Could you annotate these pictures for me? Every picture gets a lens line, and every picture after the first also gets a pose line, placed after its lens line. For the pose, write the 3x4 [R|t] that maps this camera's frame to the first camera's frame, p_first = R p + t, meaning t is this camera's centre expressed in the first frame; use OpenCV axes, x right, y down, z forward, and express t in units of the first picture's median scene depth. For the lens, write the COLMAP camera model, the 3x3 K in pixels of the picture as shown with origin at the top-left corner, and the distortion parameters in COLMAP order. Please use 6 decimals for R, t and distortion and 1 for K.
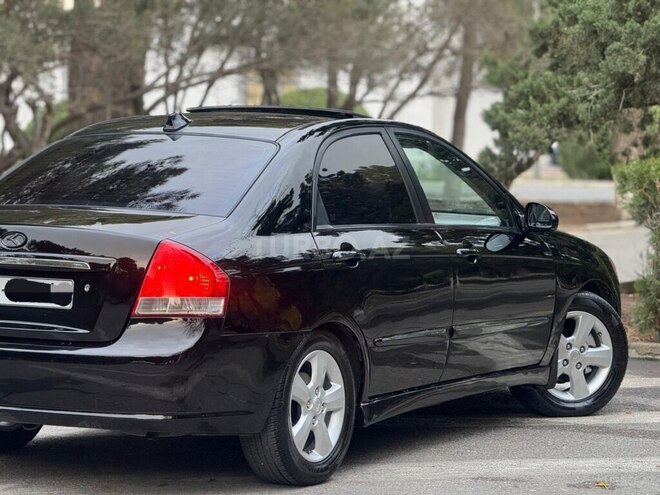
lens RADIAL K [[2453.4, 0, 330.0], [0, 2453.4, 247.5], [0, 0, 1]] dist [0.479573, -2.739860]
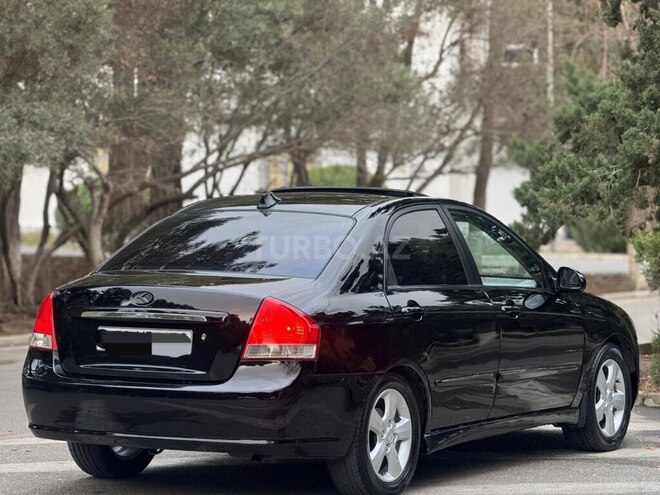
lens RADIAL K [[2453.4, 0, 330.0], [0, 2453.4, 247.5], [0, 0, 1]] dist [0.479573, -2.739860]
pose [[0.999978, -0.004514, -0.004801, -0.023984], [0.004364, 0.999515, -0.030846, 0.007993], [0.004938, 0.030824, 0.999513, -0.177567]]
